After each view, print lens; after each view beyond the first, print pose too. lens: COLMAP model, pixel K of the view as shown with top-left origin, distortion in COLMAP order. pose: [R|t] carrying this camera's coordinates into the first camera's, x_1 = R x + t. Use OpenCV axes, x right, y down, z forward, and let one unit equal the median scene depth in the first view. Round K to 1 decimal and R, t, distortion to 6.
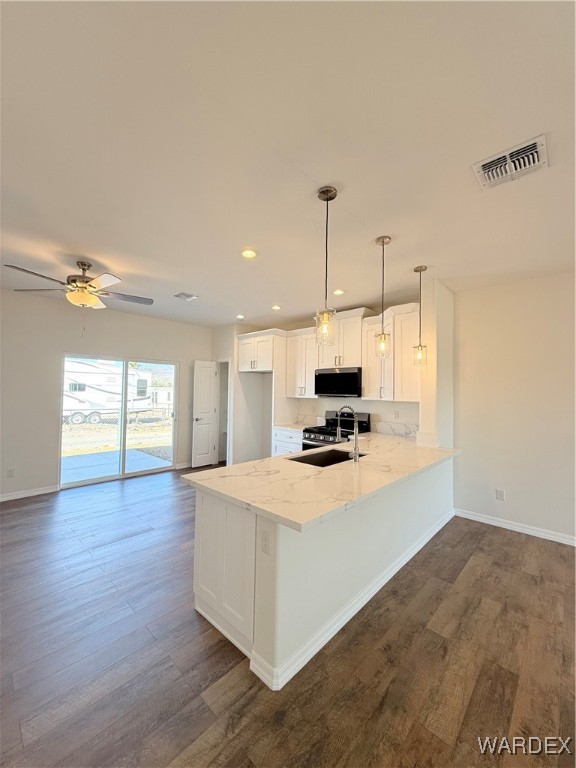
lens RADIAL K [[306.0, 0, 287.6], [0, 306.0, 382.6], [0, 0, 1]] dist [0.001019, 0.000056]
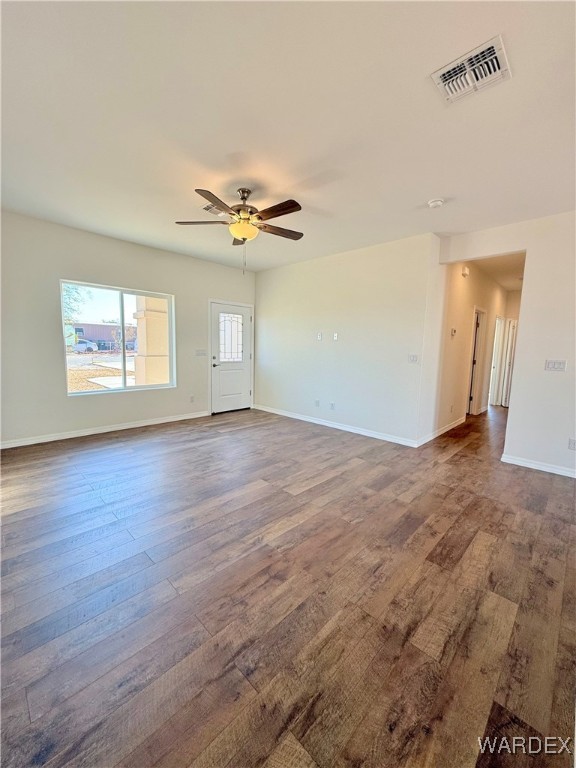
lens RADIAL K [[306.0, 0, 288.6], [0, 306.0, 381.6], [0, 0, 1]] dist [0.001019, 0.000056]
pose [[-0.998840, -0.045364, 0.016132, 0.564764], [-0.043874, 0.995574, 0.083106, 0.084828], [-0.019831, 0.082302, -0.996410, 0.930400]]
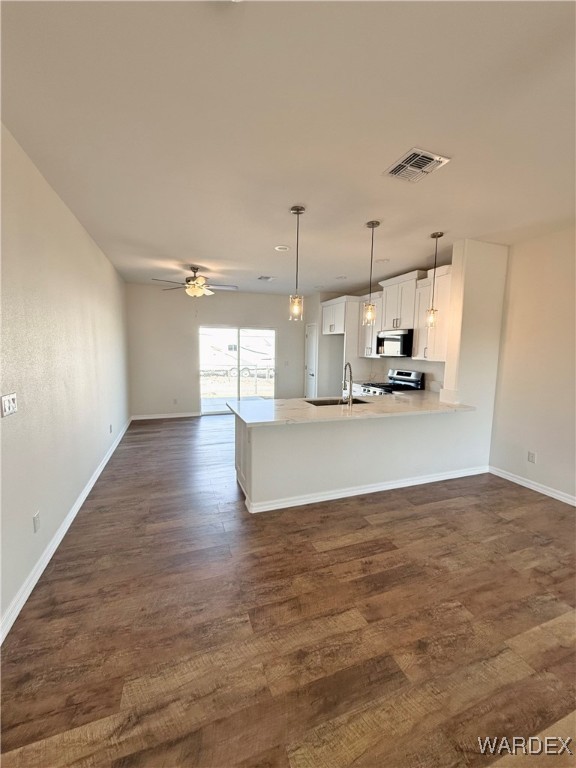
lens RADIAL K [[306.0, 0, 288.2], [0, 306.0, 383.7], [0, 0, 1]] dist [0.001019, 0.000056]
pose [[0.894722, 0.048104, -0.444025, 0.389266], [0.012325, 0.991145, 0.132213, -0.008558], [0.446453, -0.123767, 0.886206, -0.185439]]
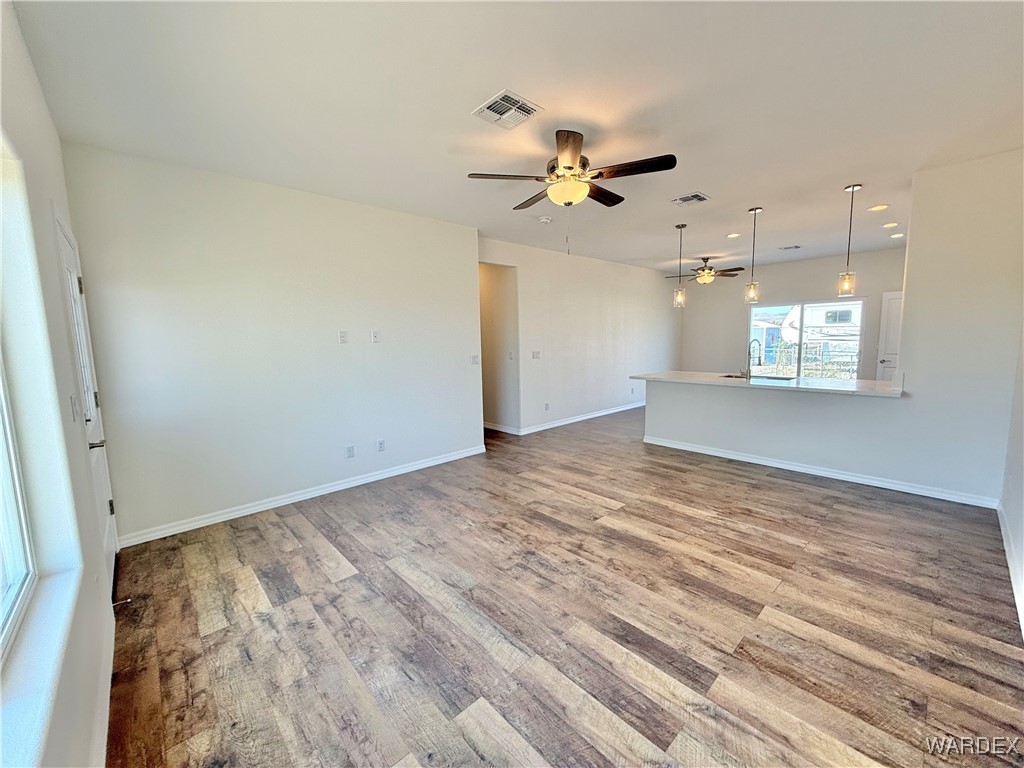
lens RADIAL K [[408.0, 0, 511.4], [0, 408.0, 383.9], [0, 0, 1]] dist [0.001019, 0.000056]
pose [[-0.073475, 0.097252, -0.992544, 1.476262], [0.049813, 0.994350, 0.093741, 0.035582], [0.996052, -0.042553, -0.077904, 0.051218]]
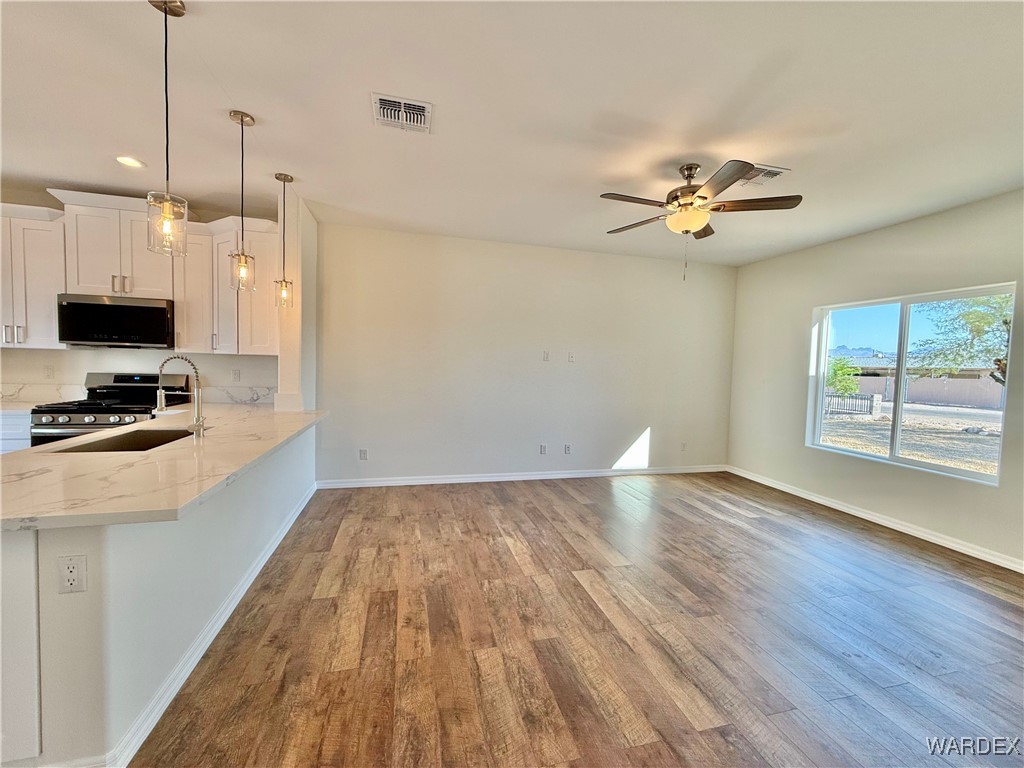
lens RADIAL K [[408.0, 0, 510.7], [0, 408.0, 384.6], [0, 0, 1]] dist [0.001019, 0.000056]
pose [[0.537006, -0.043184, 0.842472, -0.113979], [-0.047497, 0.995557, 0.081306, 0.023645], [-0.842240, -0.083676, 0.532569, -0.041352]]
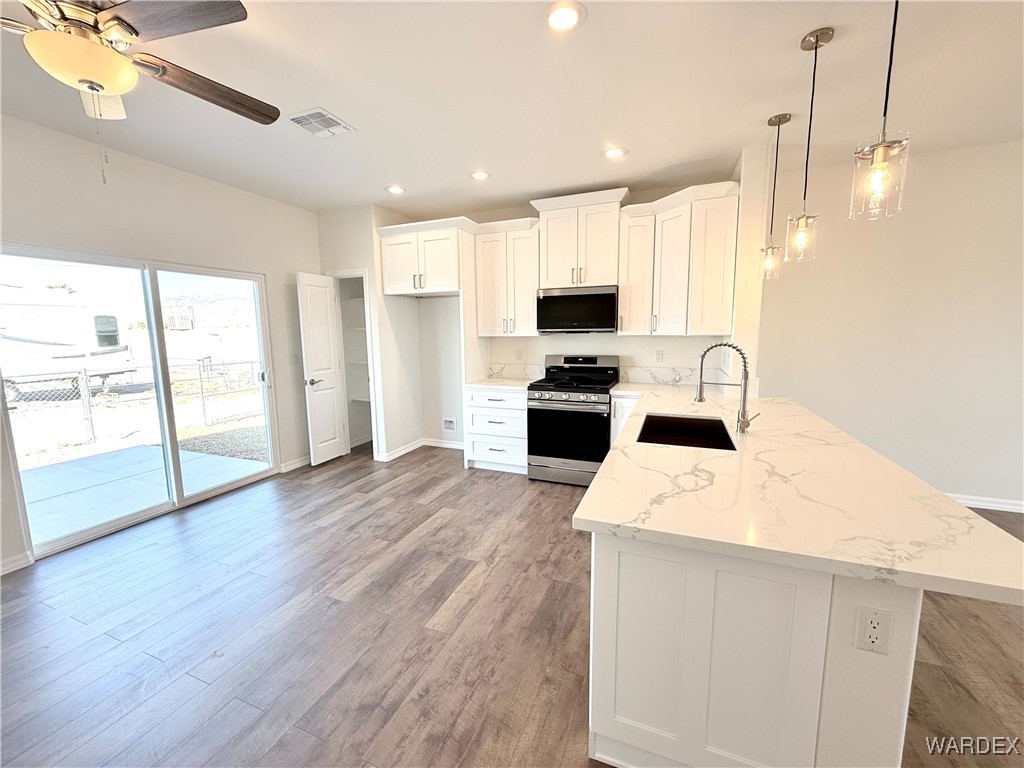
lens RADIAL K [[408.0, 0, 509.6], [0, 408.0, 384.6], [0, 0, 1]] dist [0.001019, 0.000056]
pose [[0.934003, -0.073136, 0.349700, -0.342988], [0.015511, 0.986201, 0.164826, 0.013252], [-0.356929, -0.148524, 0.922249, 0.291547]]
